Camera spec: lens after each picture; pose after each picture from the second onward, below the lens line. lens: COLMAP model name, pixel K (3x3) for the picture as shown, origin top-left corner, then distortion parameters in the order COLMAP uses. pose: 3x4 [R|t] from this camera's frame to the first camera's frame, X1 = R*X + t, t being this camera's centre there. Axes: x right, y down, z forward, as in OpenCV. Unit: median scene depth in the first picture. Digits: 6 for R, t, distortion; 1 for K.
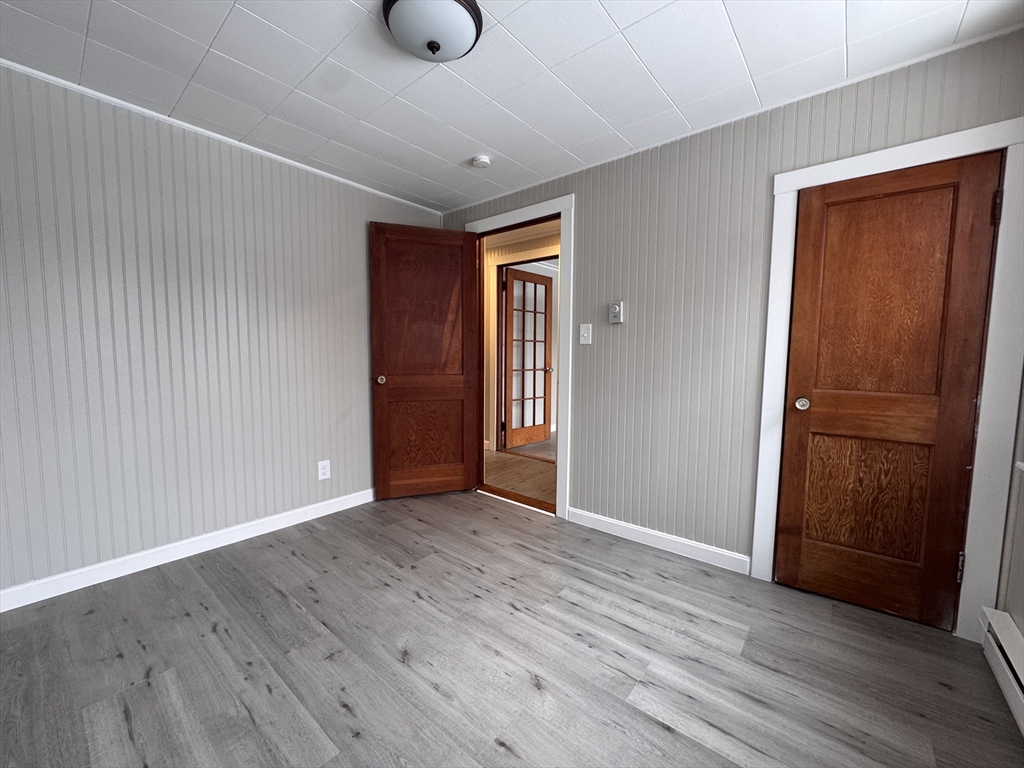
lens RADIAL K [[406.8, 0, 512.0], [0, 406.8, 384.0], [0, 0, 1]] dist [-0.000442, 0.000190]
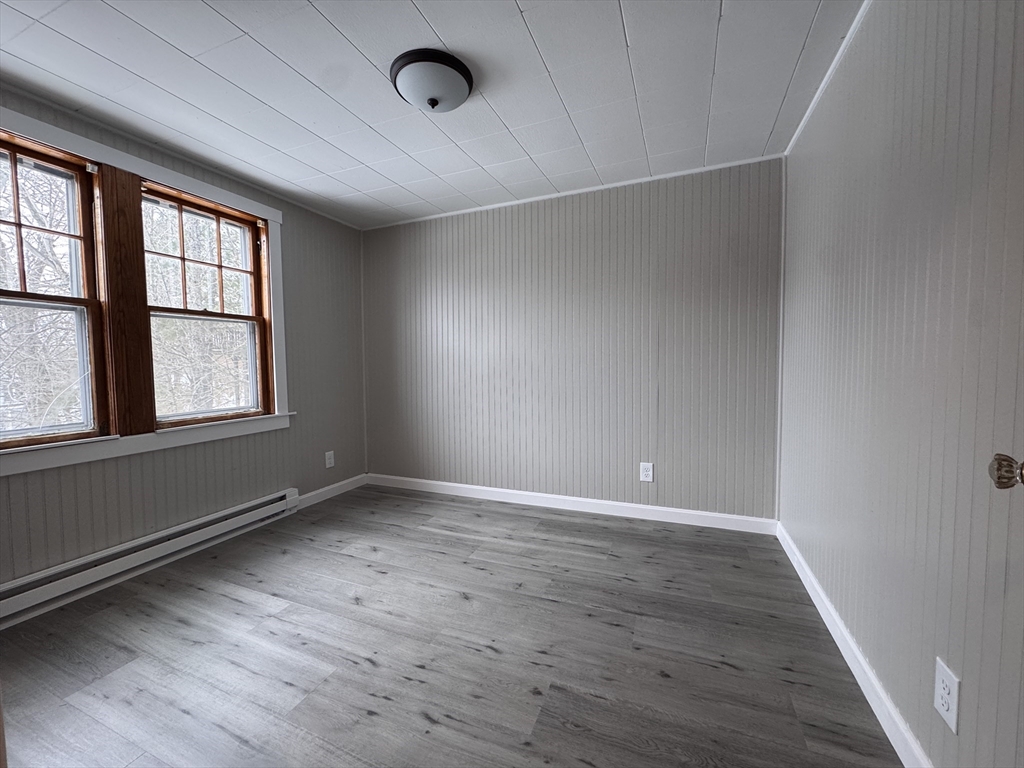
lens RADIAL K [[450.9, 0, 512.0], [0, 450.9, 384.0], [0, 0, 1]] dist [0.000065, -0.000043]
pose [[-0.962879, 0.015164, -0.269506, -0.032066], [-0.017710, 0.992721, 0.119130, -0.136416], [0.269351, 0.119480, -0.955602, 2.068696]]
